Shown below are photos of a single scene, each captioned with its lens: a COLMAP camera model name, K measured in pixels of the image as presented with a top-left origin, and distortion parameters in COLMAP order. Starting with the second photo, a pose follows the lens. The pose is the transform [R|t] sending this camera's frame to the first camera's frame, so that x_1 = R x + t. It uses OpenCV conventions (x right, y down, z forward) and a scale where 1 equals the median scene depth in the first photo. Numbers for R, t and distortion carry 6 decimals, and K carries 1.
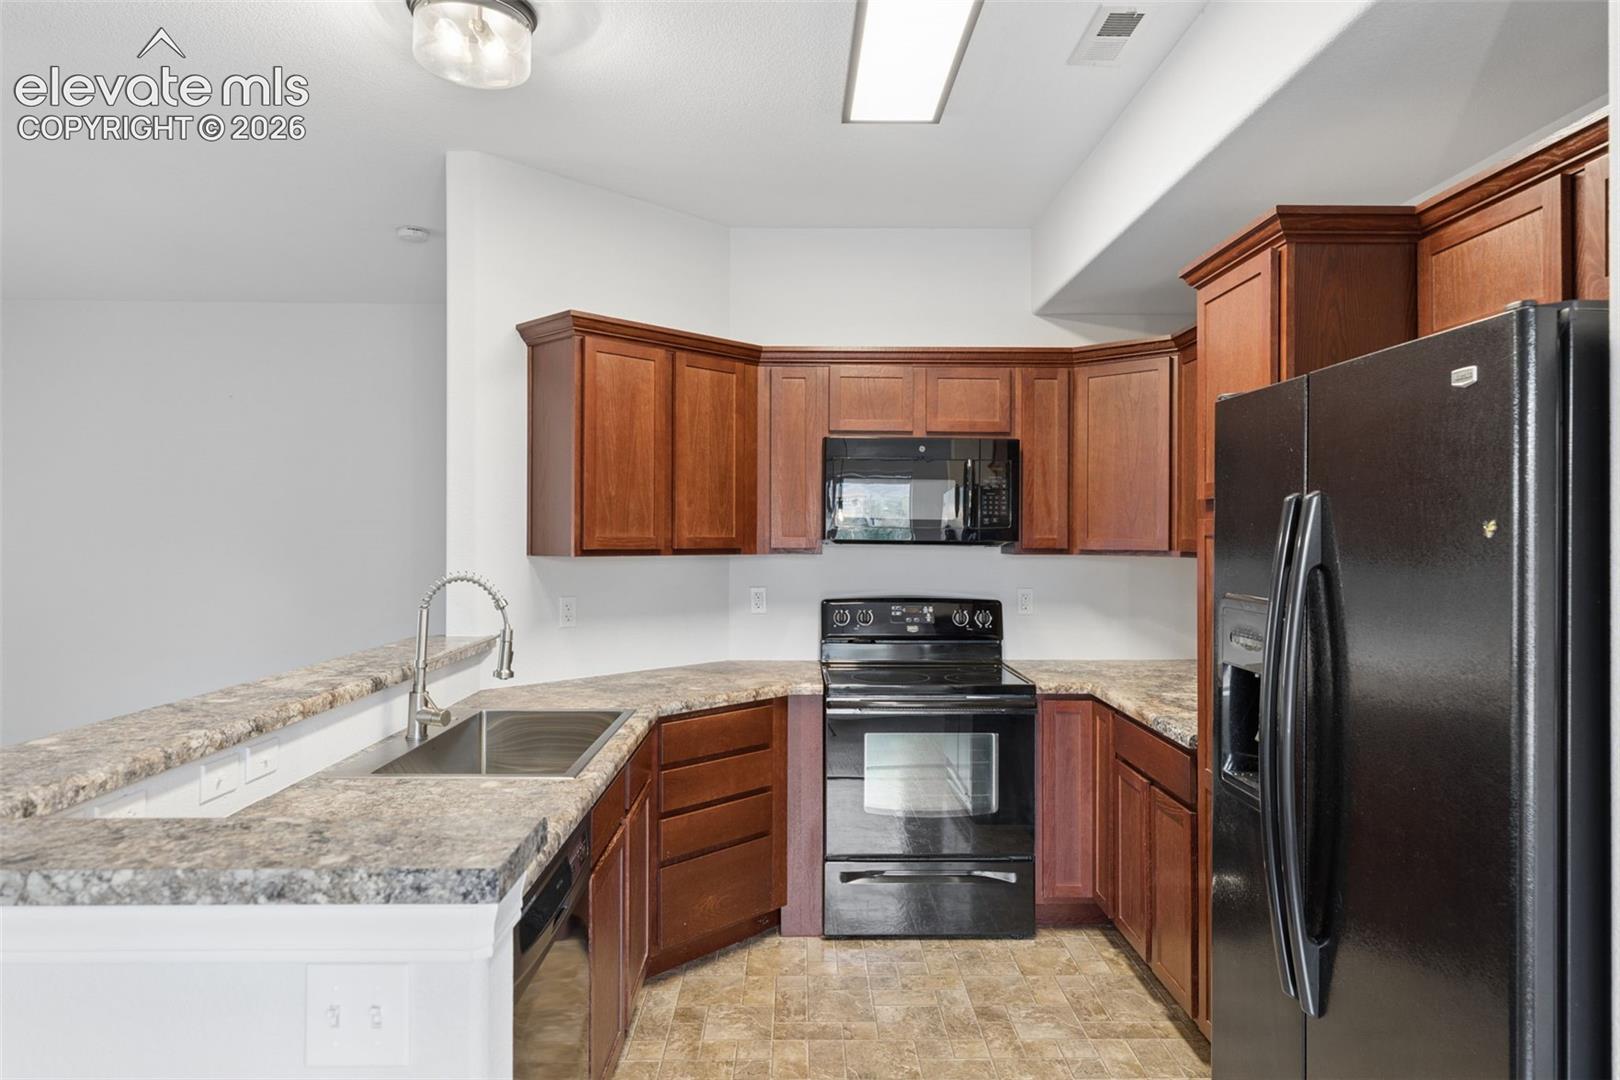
lens RADIAL K [[984.7, 0, 802.7], [0, 984.7, 529.0], [0, 0, 1]] dist [0.007605, 0.001091]
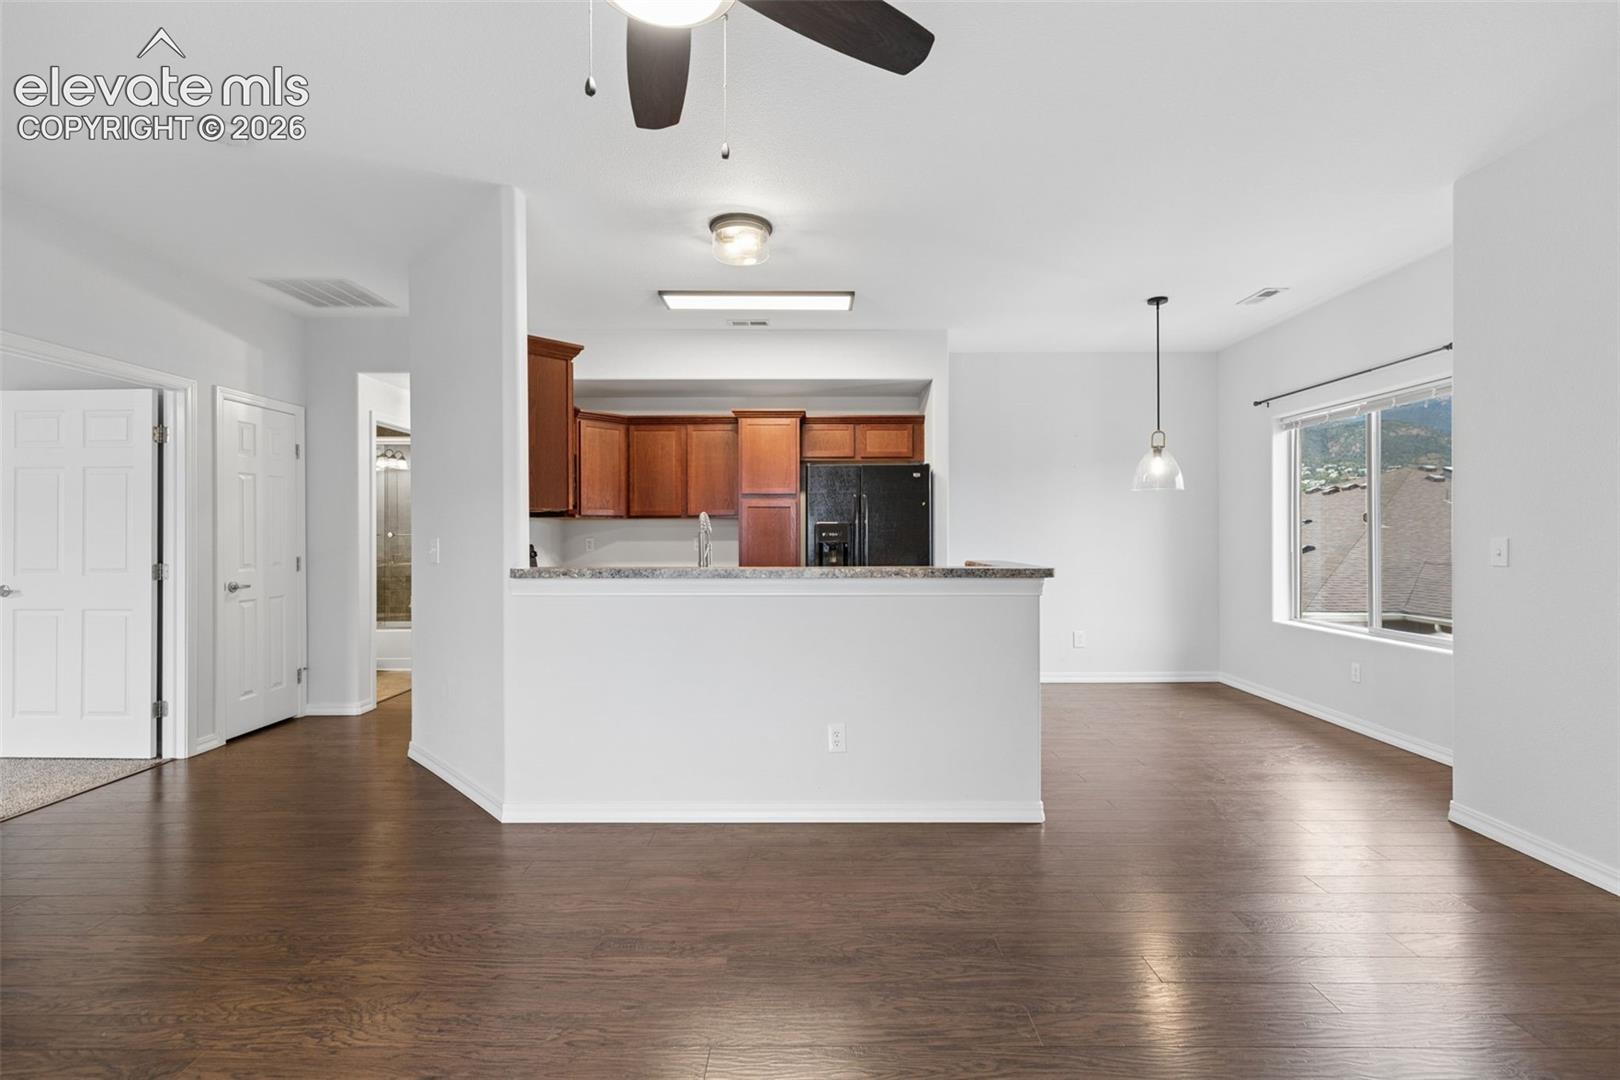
lens RADIAL K [[720.7, 0, 811.5], [0, 720.7, 532.2], [0, 0, 1]] dist [0.005863, 0.000543]
pose [[0.015060, -0.002289, 0.999884, -1.204765], [-0.002317, 0.999995, 0.002324, 0.053828], [-0.999884, -0.002352, 0.015055, 0.572227]]
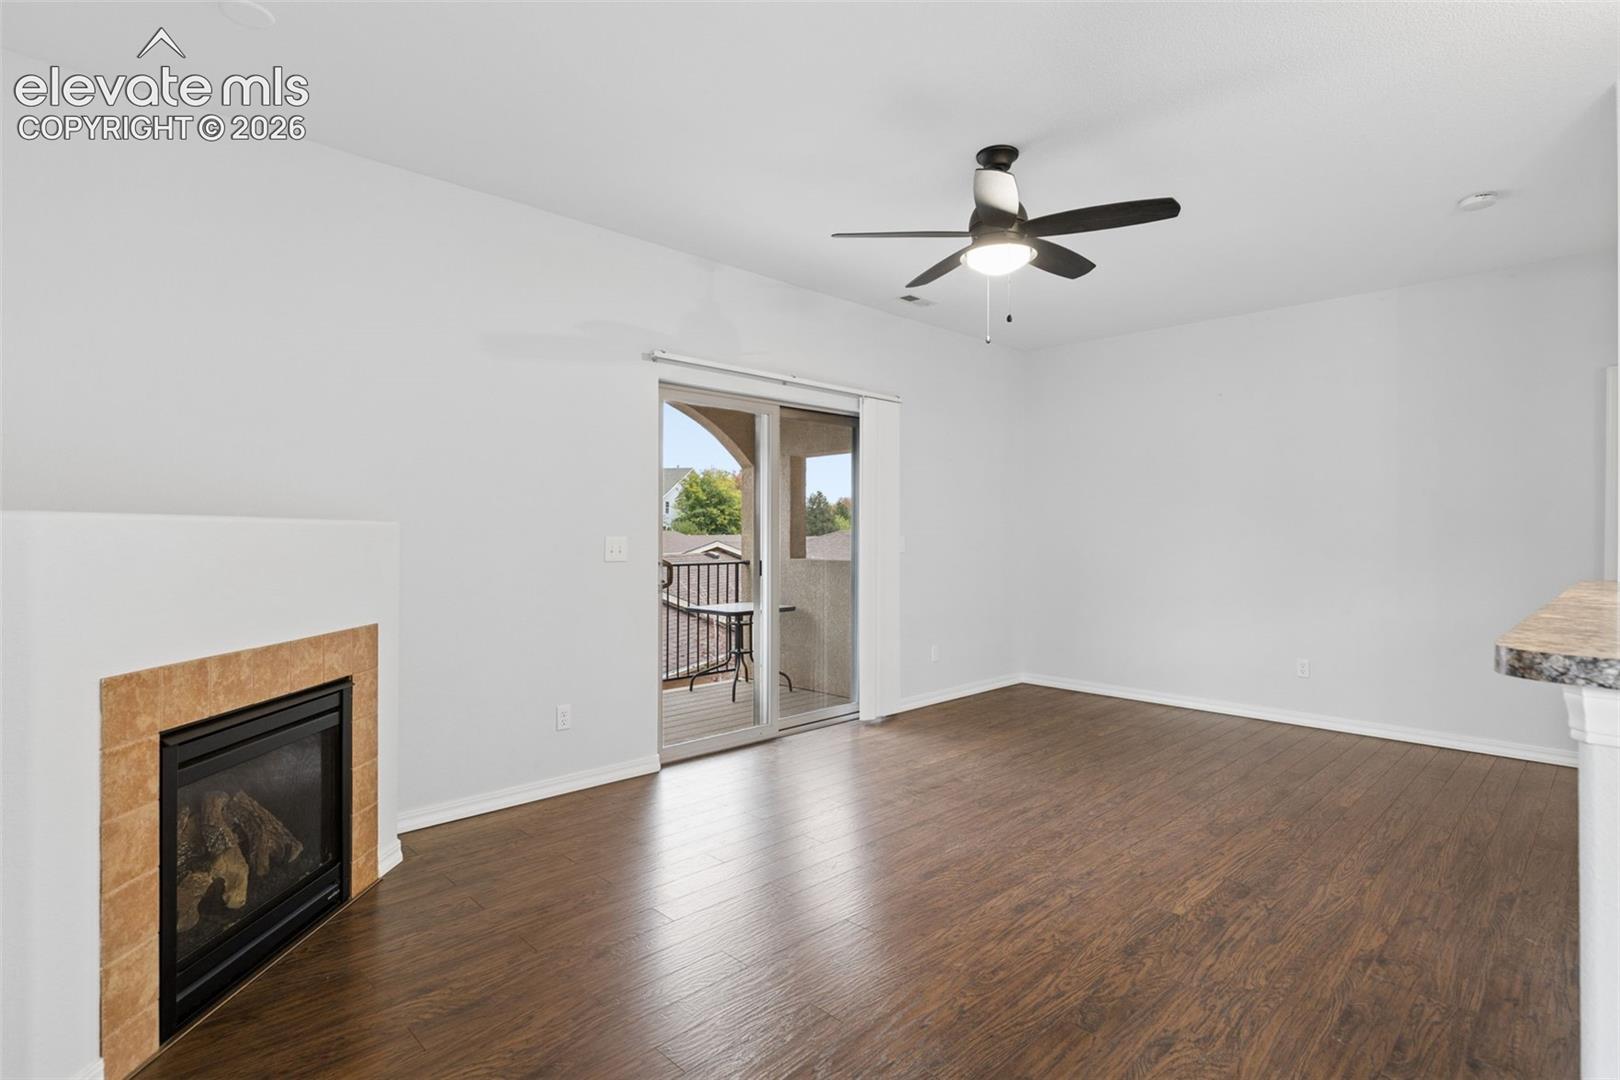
lens RADIAL K [[790.0, 0, 810.0], [0, 790.0, 540.0], [0, 0, 1]] dist [0.001399, -0.000124]
pose [[0.698092, 0.010624, -0.715930, -0.303453], [-0.001052, 0.999904, 0.013812, 0.054366], [0.716008, -0.008889, 0.698036, -0.116874]]
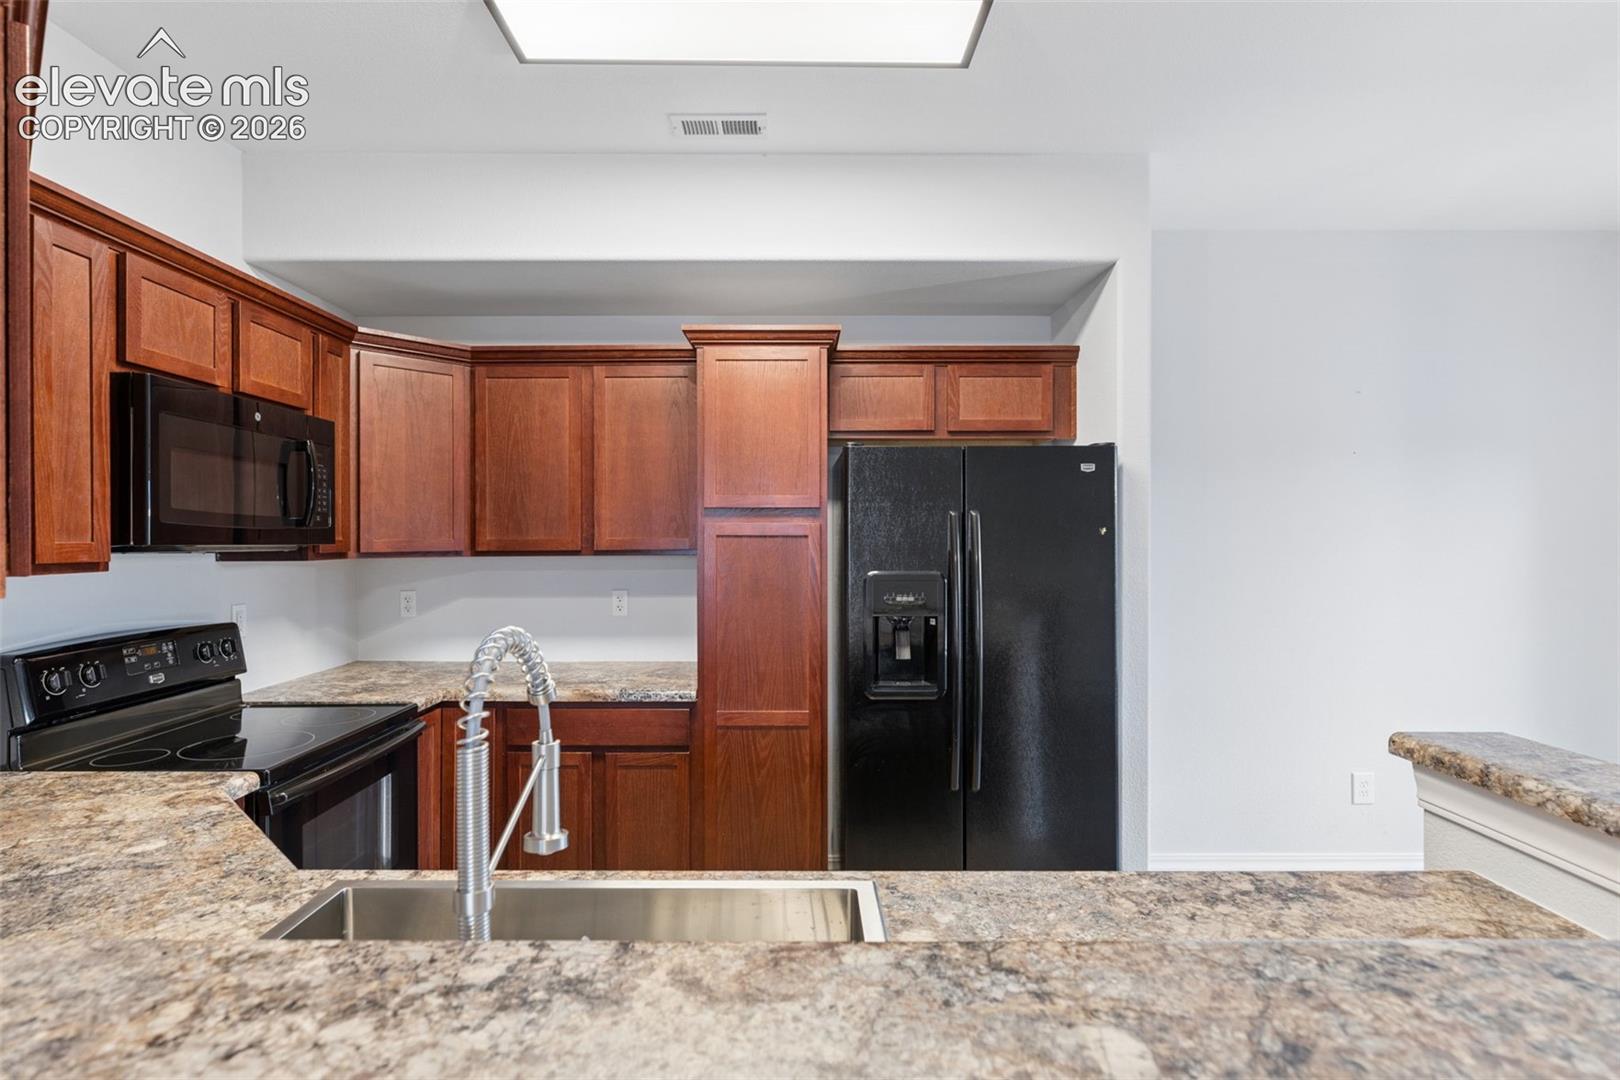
lens RADIAL K [[815.7, 0, 803.5], [0, 815.7, 537.5], [0, 0, 1]] dist [0.000773, -0.000364]
pose [[0.003354, -0.005082, 0.999981, -0.498895], [-0.002475, 0.999984, 0.005090, 0.002340], [-0.999991, -0.002492, 0.003341, 0.640366]]
